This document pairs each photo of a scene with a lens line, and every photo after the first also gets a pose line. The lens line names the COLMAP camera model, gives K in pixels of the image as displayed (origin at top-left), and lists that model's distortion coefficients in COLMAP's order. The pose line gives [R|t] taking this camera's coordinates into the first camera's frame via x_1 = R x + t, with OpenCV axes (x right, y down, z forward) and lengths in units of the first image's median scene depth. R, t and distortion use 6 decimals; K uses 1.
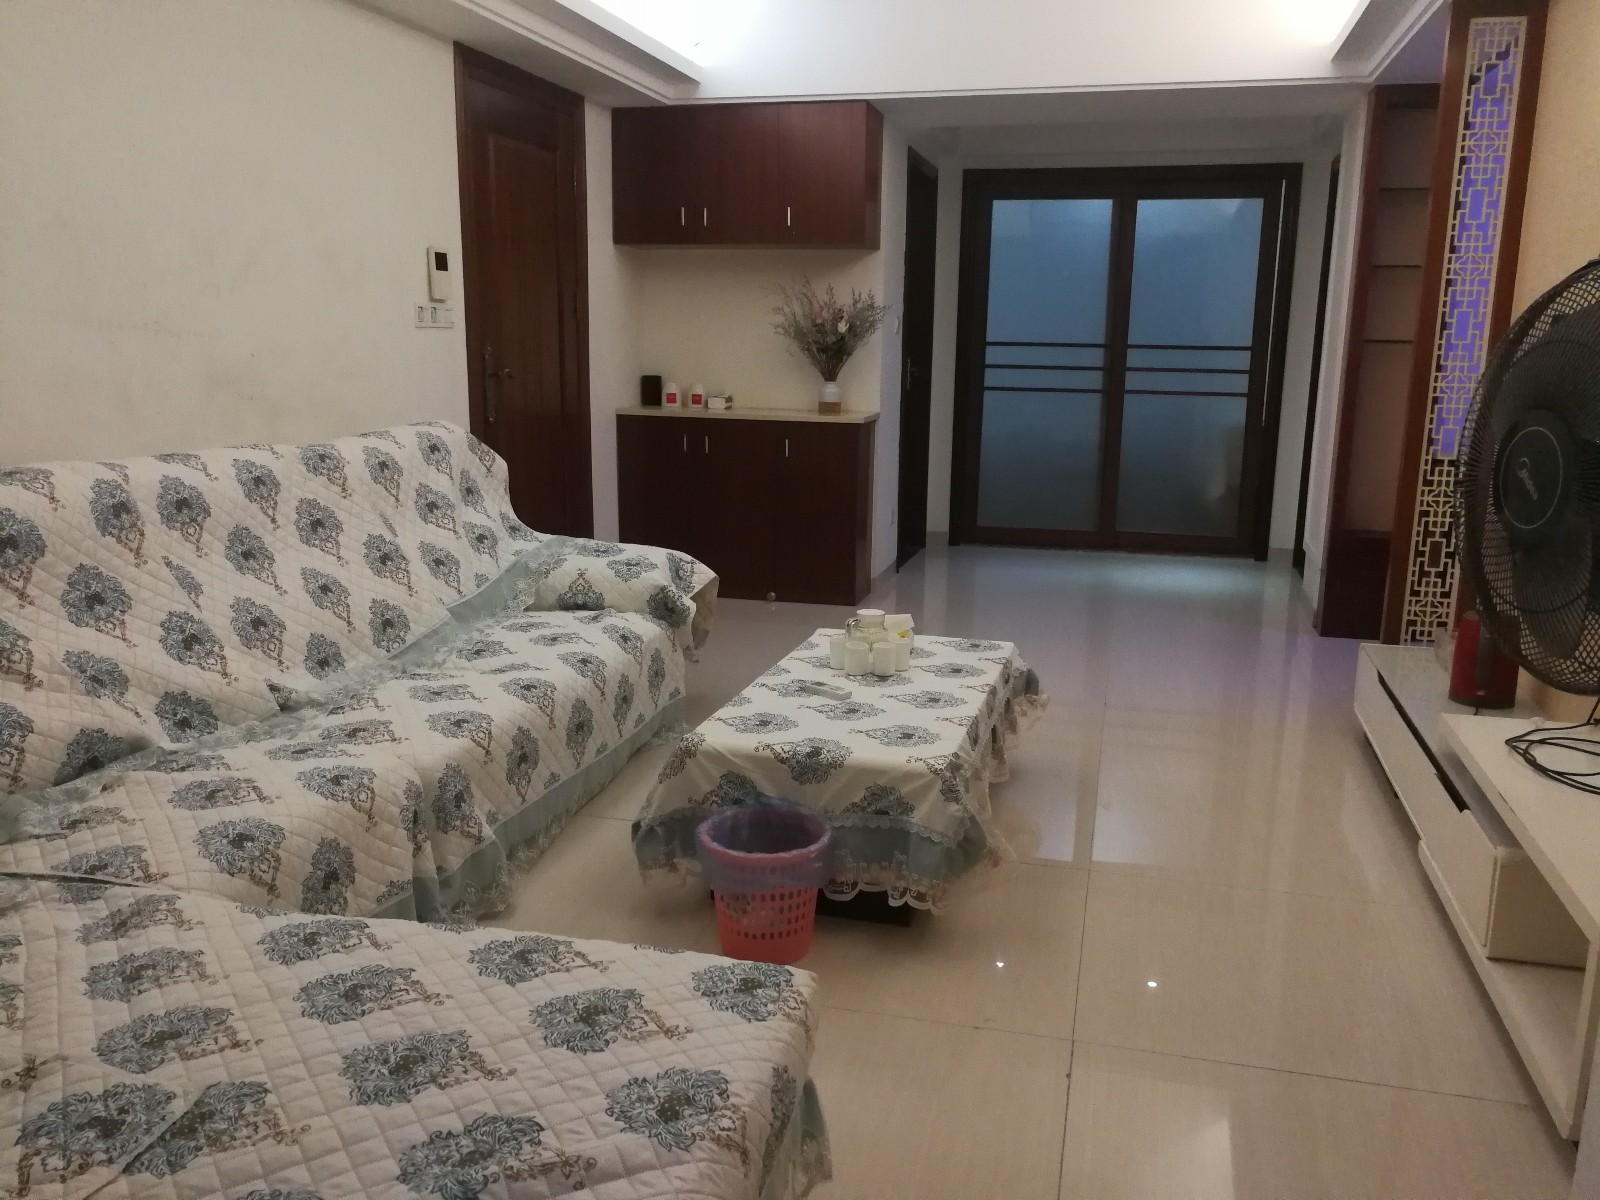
lens RADIAL K [[1272.1, 0, 801.1], [0, 1272.1, 600.5], [0, 0, 1]] dist [0.001055, -0.002496]
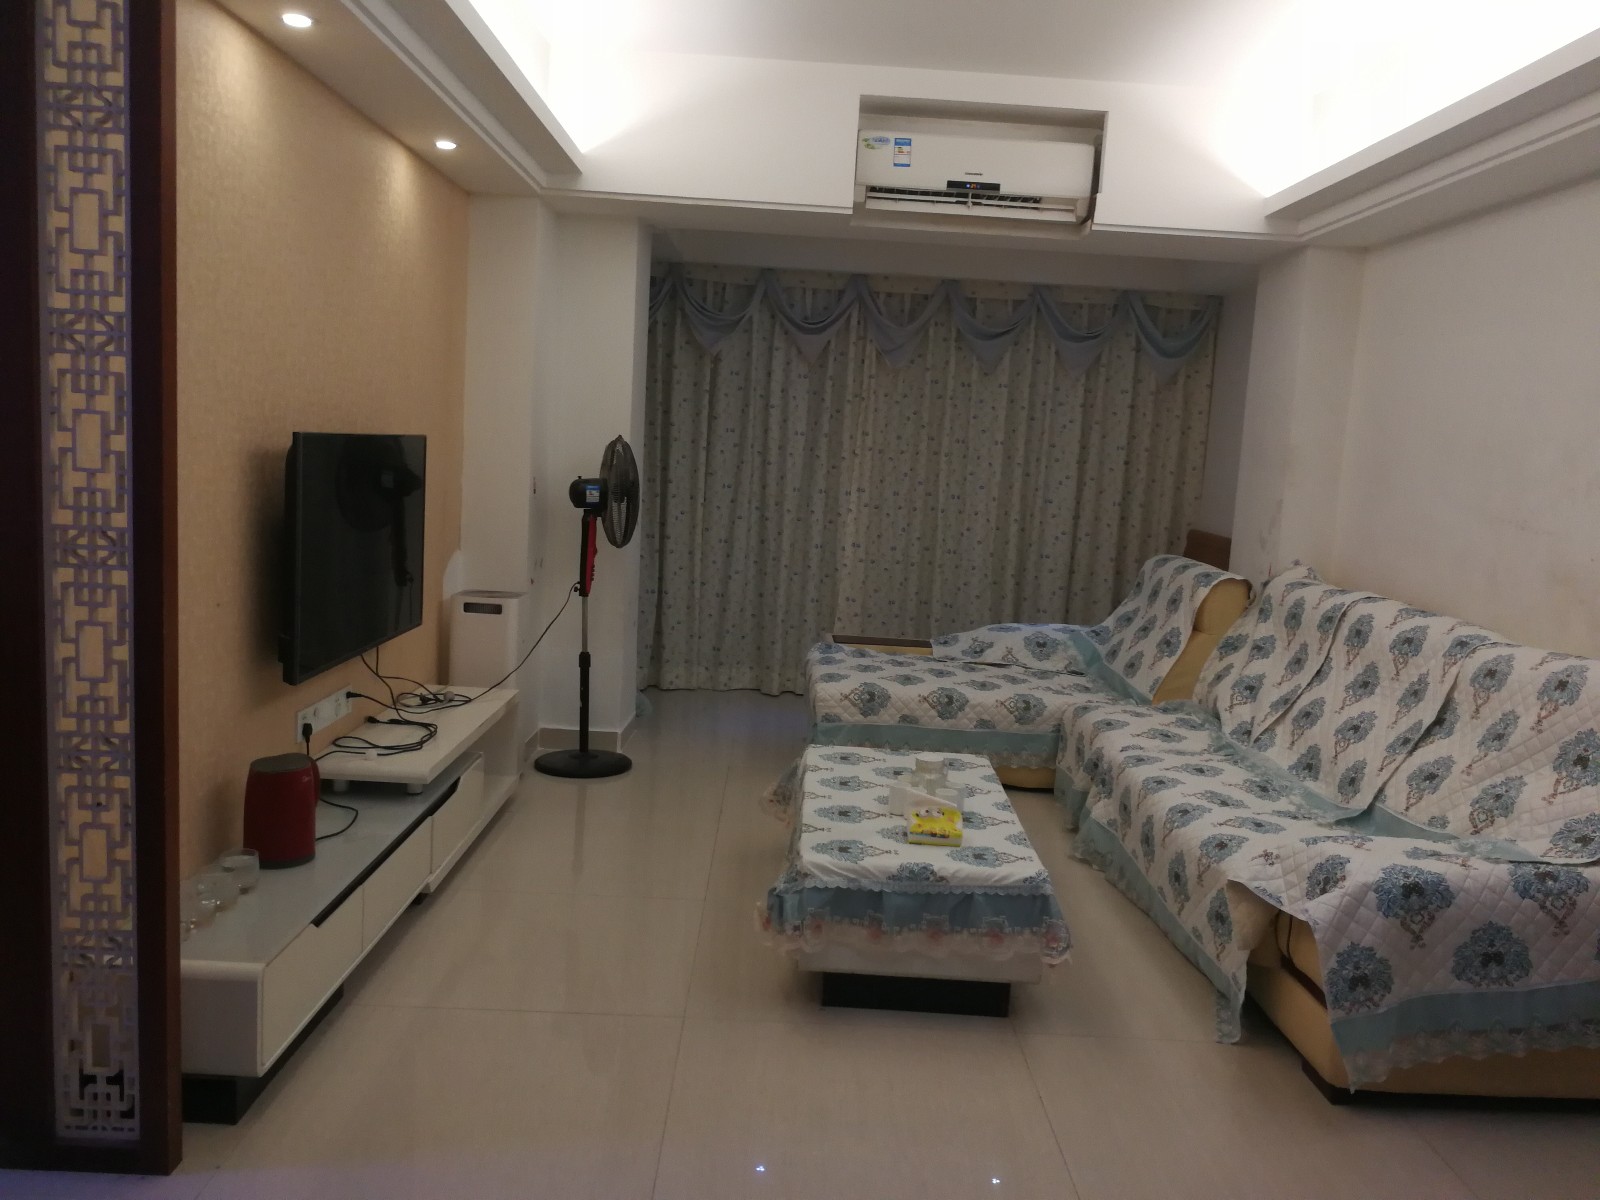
lens RADIAL K [[1272.1, 0, 800.8], [0, 1272.1, 601.7], [0, 0, 1]] dist [0.001055, -0.002496]
pose [[-0.962810, -0.035591, -0.267825, 0.456377], [-0.121463, 0.942482, 0.311407, -0.437457], [0.241337, 0.332356, -0.911754, 1.964750]]
